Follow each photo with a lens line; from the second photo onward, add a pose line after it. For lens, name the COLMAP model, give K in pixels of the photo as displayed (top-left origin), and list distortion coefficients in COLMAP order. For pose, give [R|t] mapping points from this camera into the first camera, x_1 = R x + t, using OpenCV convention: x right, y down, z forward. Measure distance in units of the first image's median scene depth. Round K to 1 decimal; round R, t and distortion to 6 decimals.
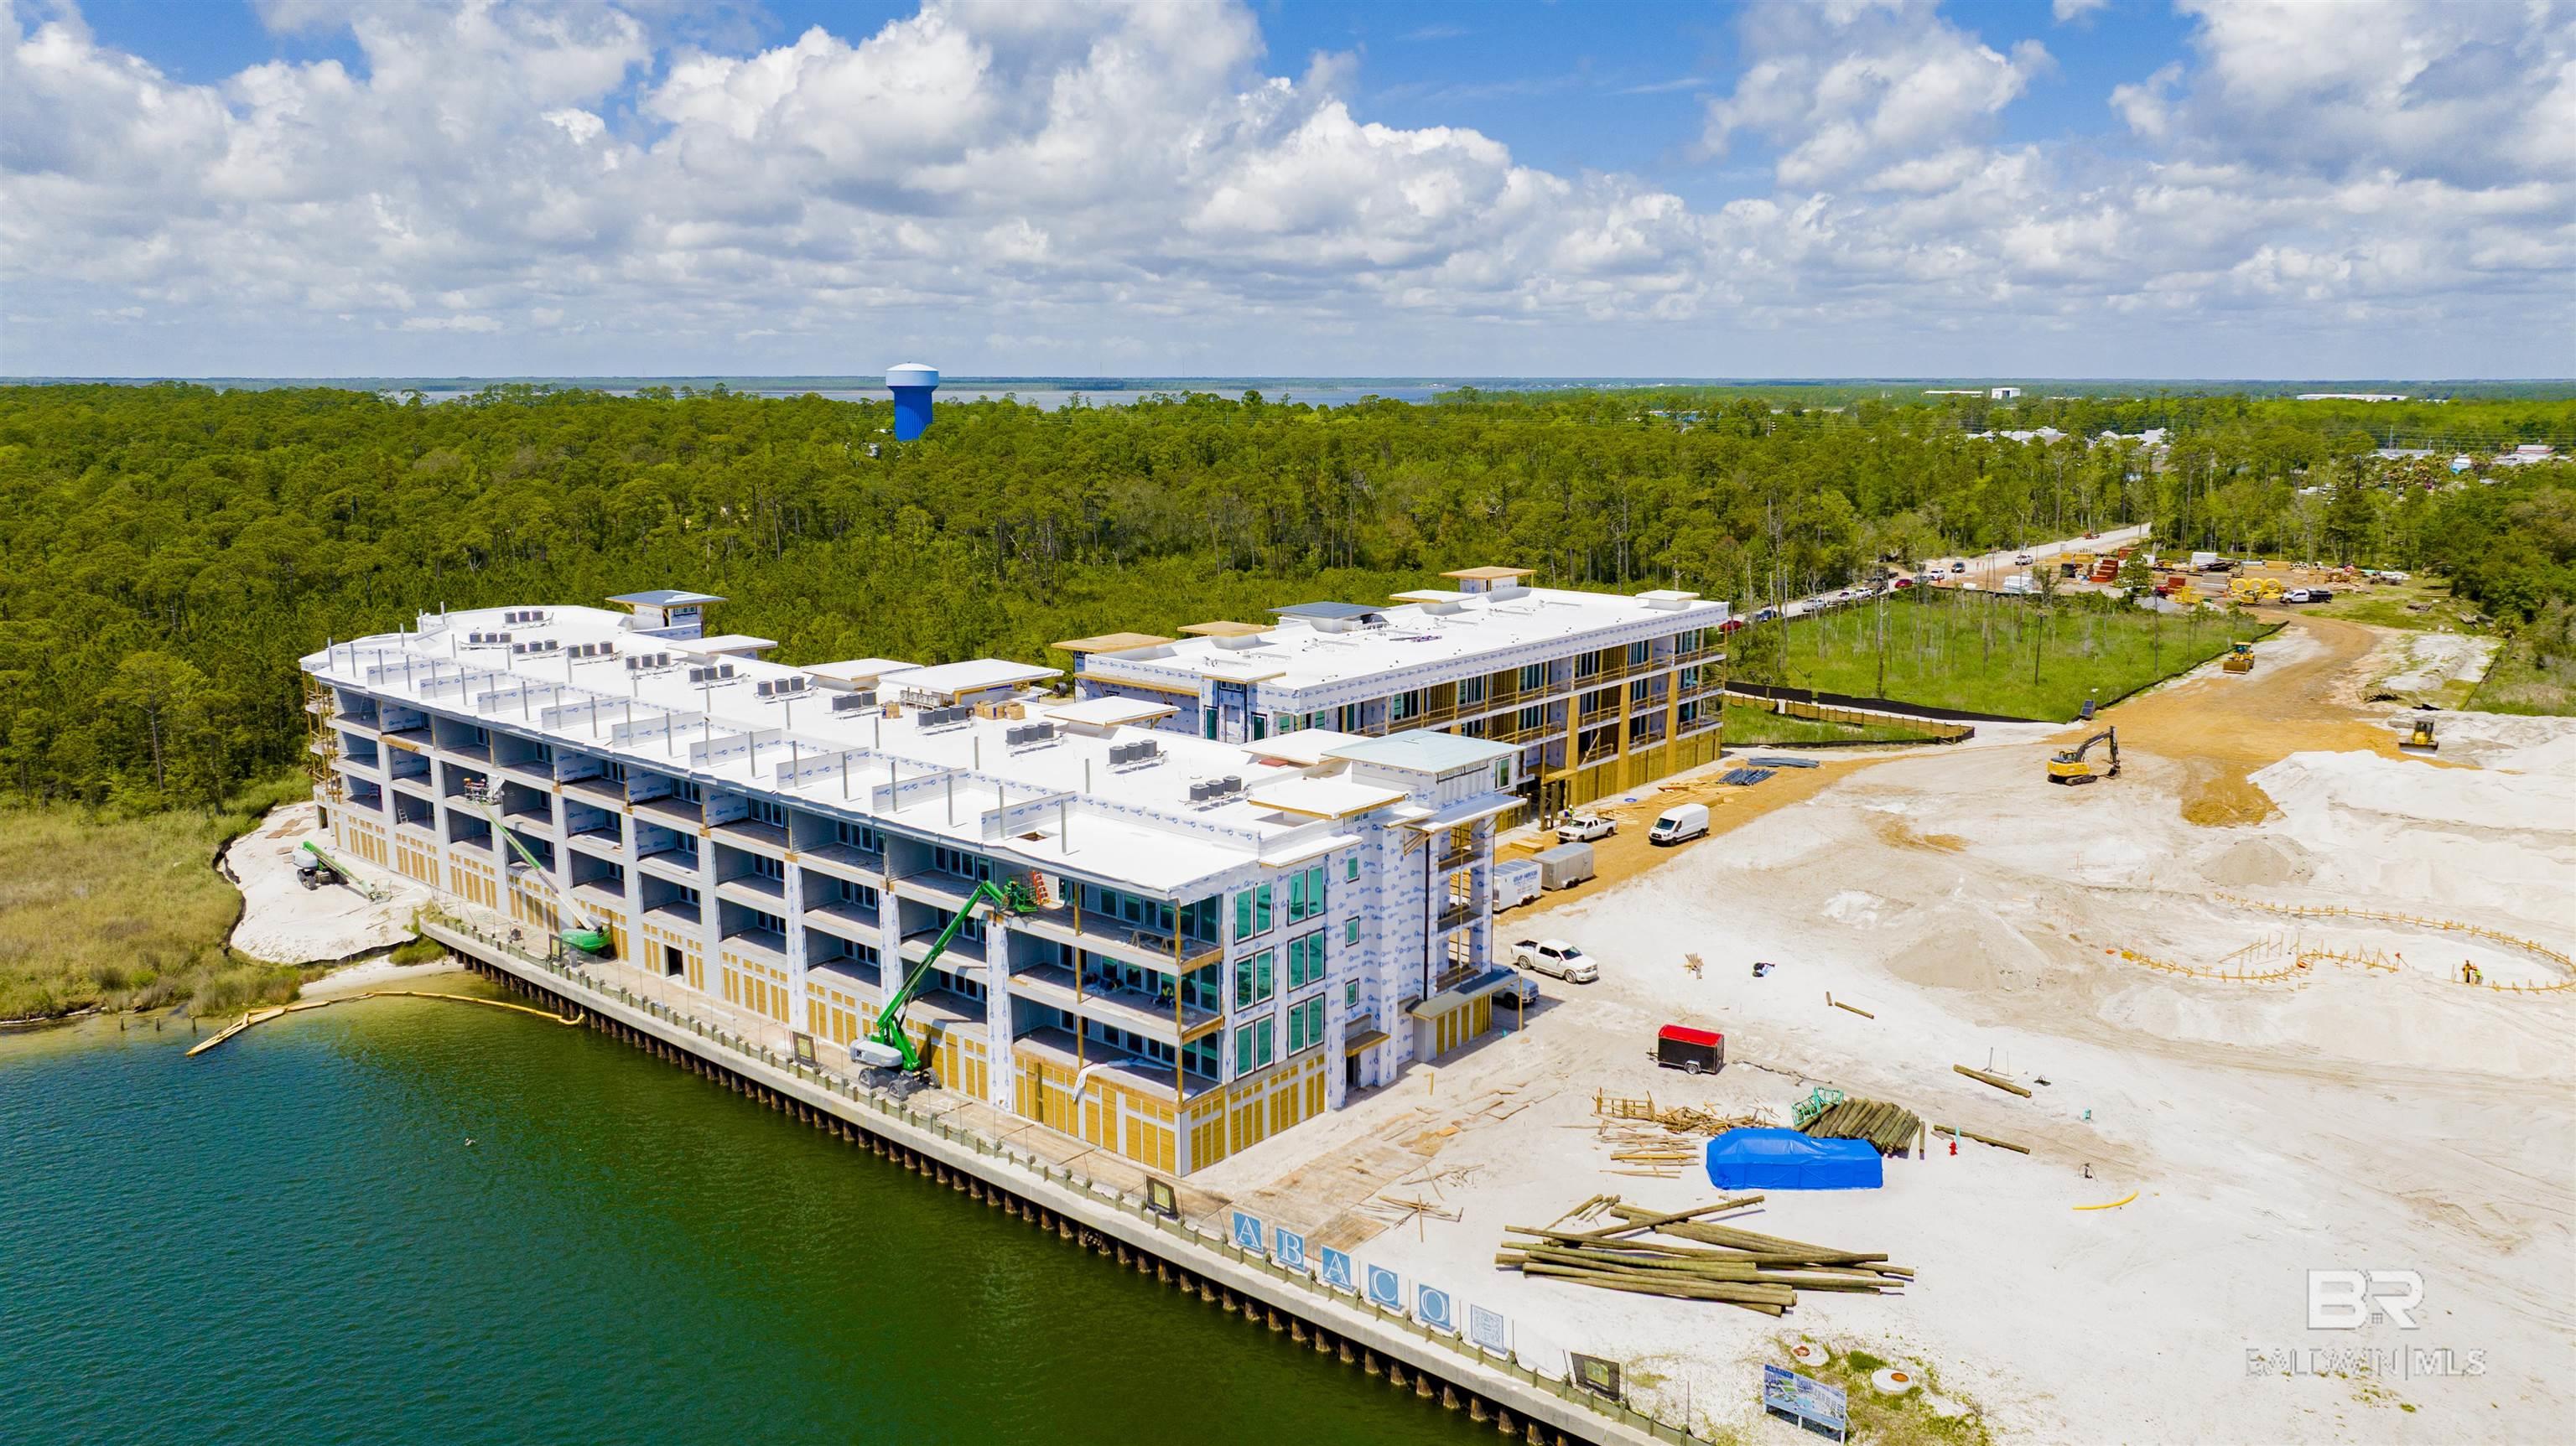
lens RADIAL K [[1810.2, 0, 1288.0], [0, 1810.2, 723.0], [0, 0, 1]] dist [-0.020794, 0.011700]
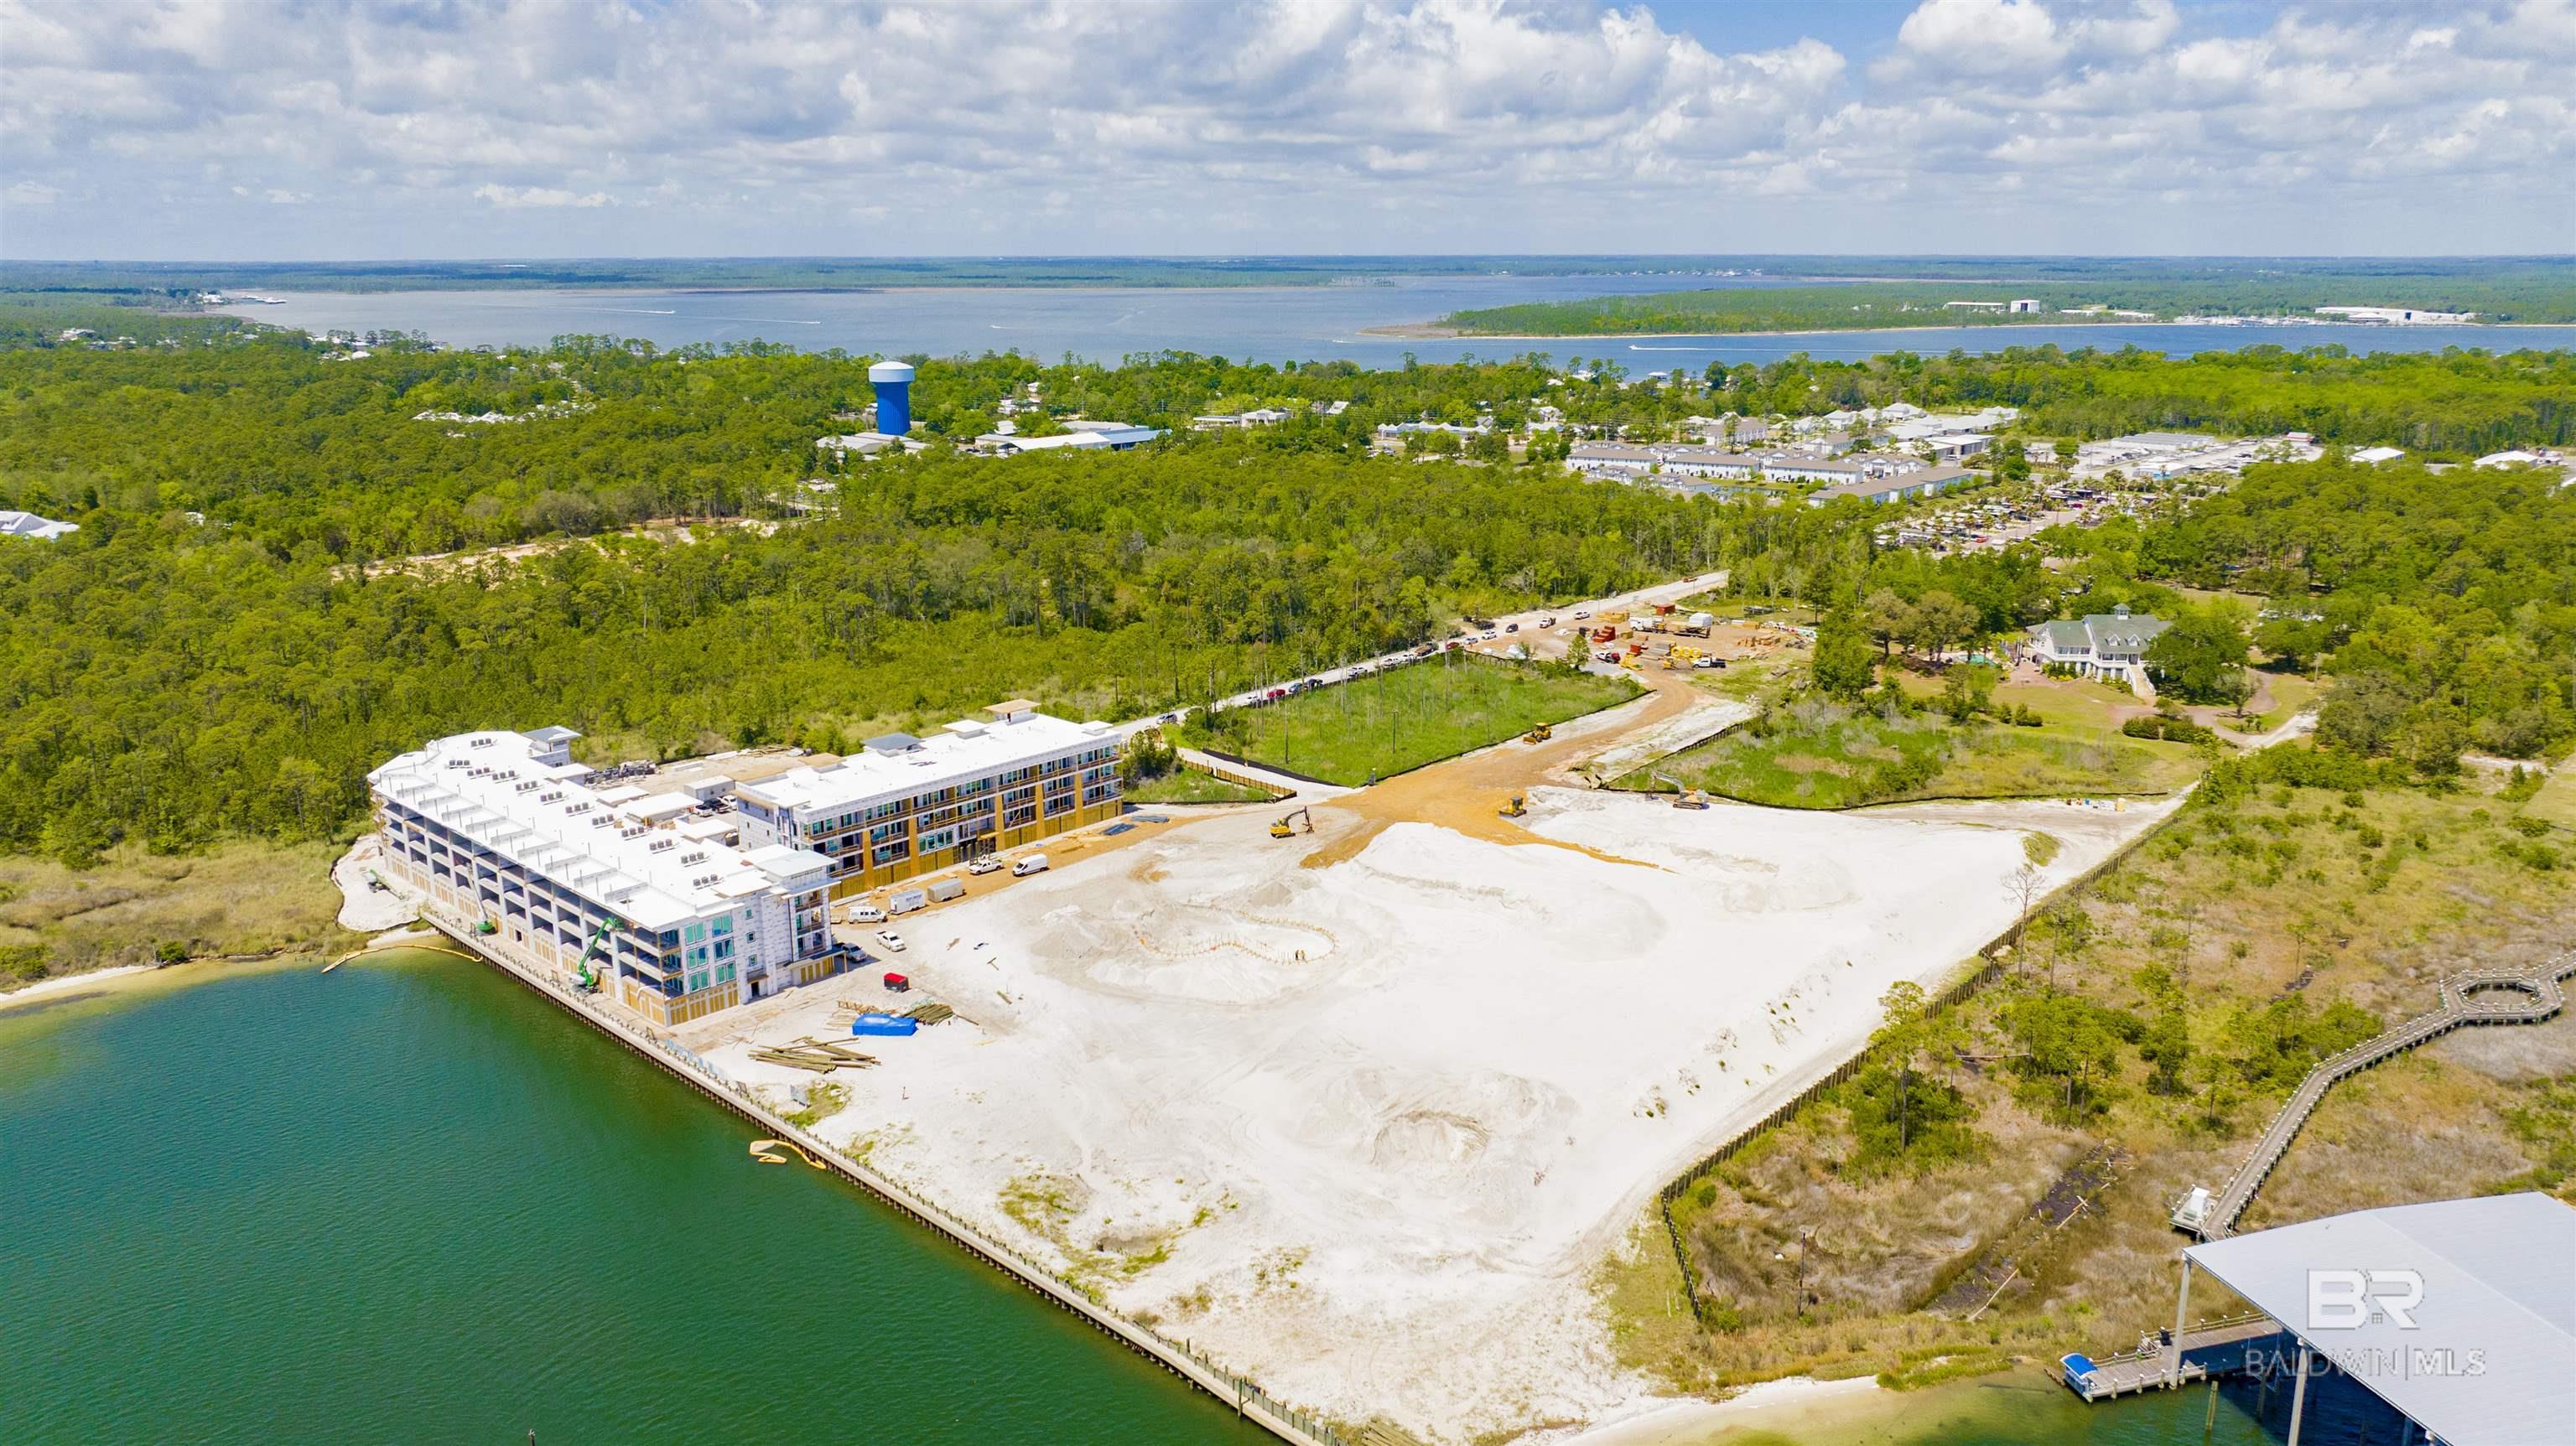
lens RADIAL K [[1810.2, 0, 1288.0], [0, 1810.2, 723.0], [0, 0, 1]] dist [-0.020794, 0.011700]
pose [[0.998811, 0.010588, -0.047579, 0.766196], [-0.007370, 0.997705, 0.067314, -0.309195], [0.048182, -0.066883, 0.996597, -1.276086]]
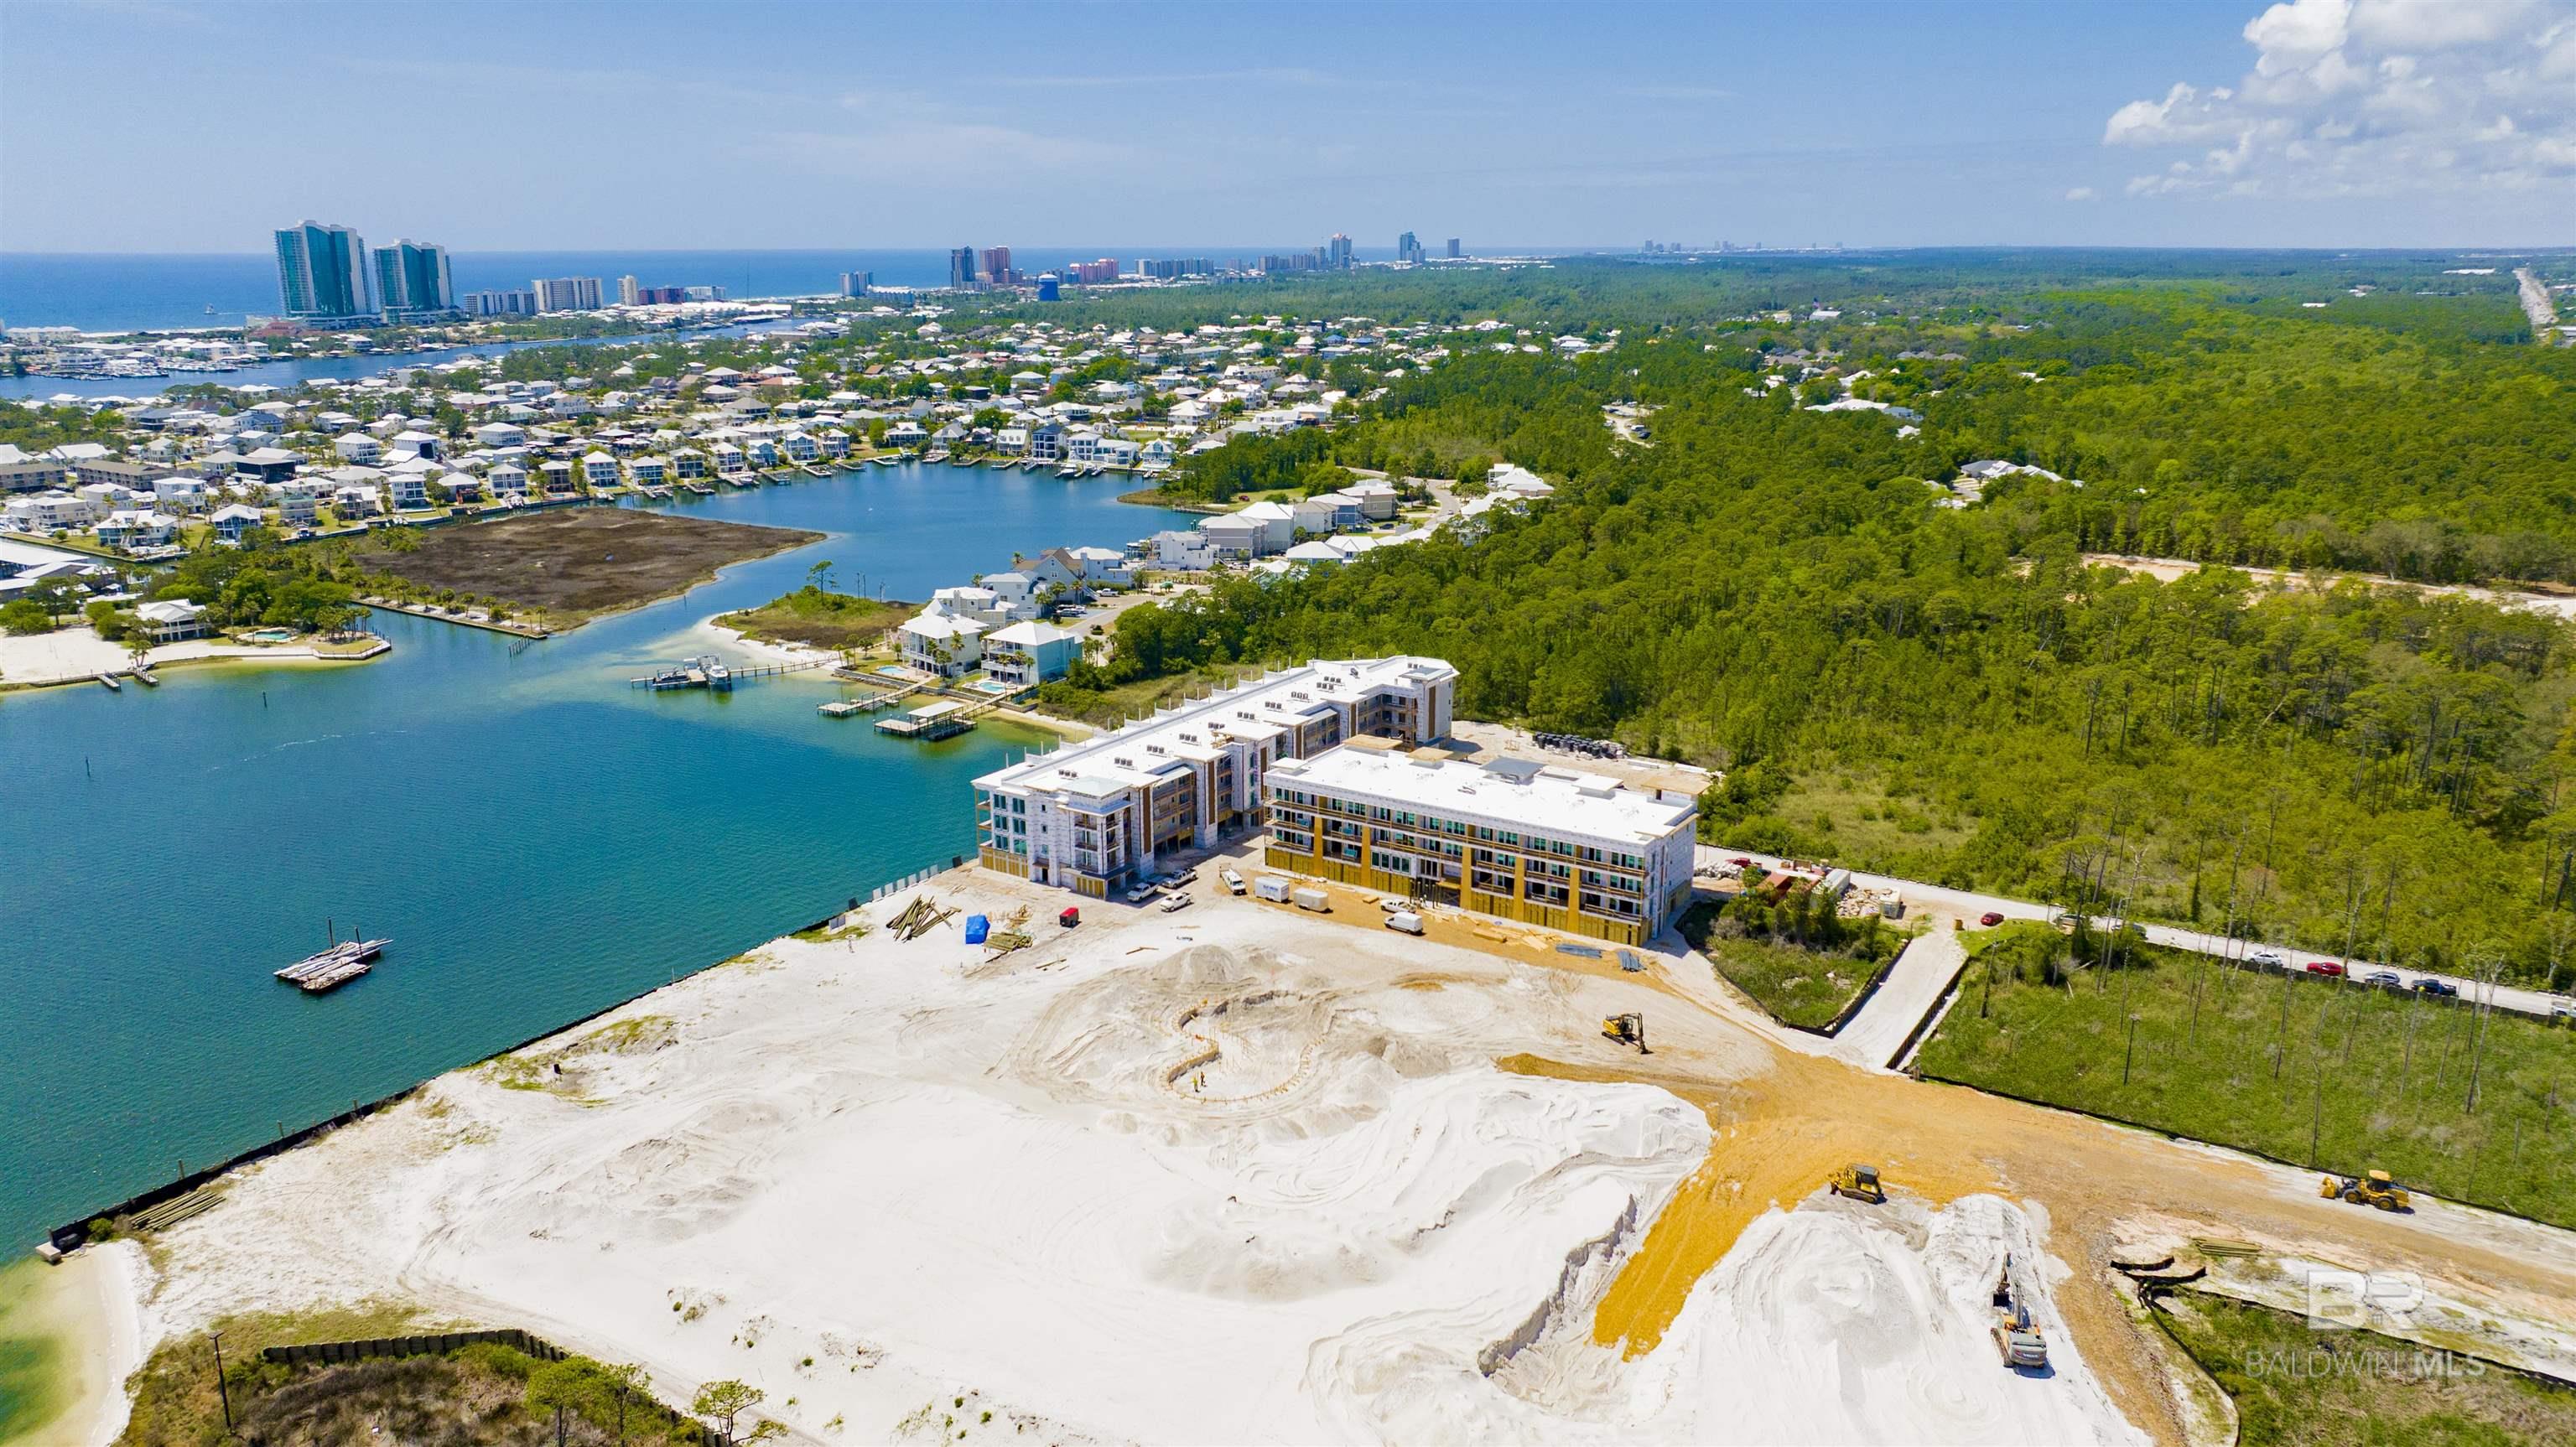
lens RADIAL K [[1810.1, 0, 1290.0], [0, 1810.1, 709.8], [0, 0, 1]] dist [-0.014451, -0.003156]
pose [[0.123075, 0.250529, -0.960254, 2.399621], [-0.182936, 0.956756, 0.226169, -0.680958], [0.975391, 0.147829, 0.163584, 0.716052]]
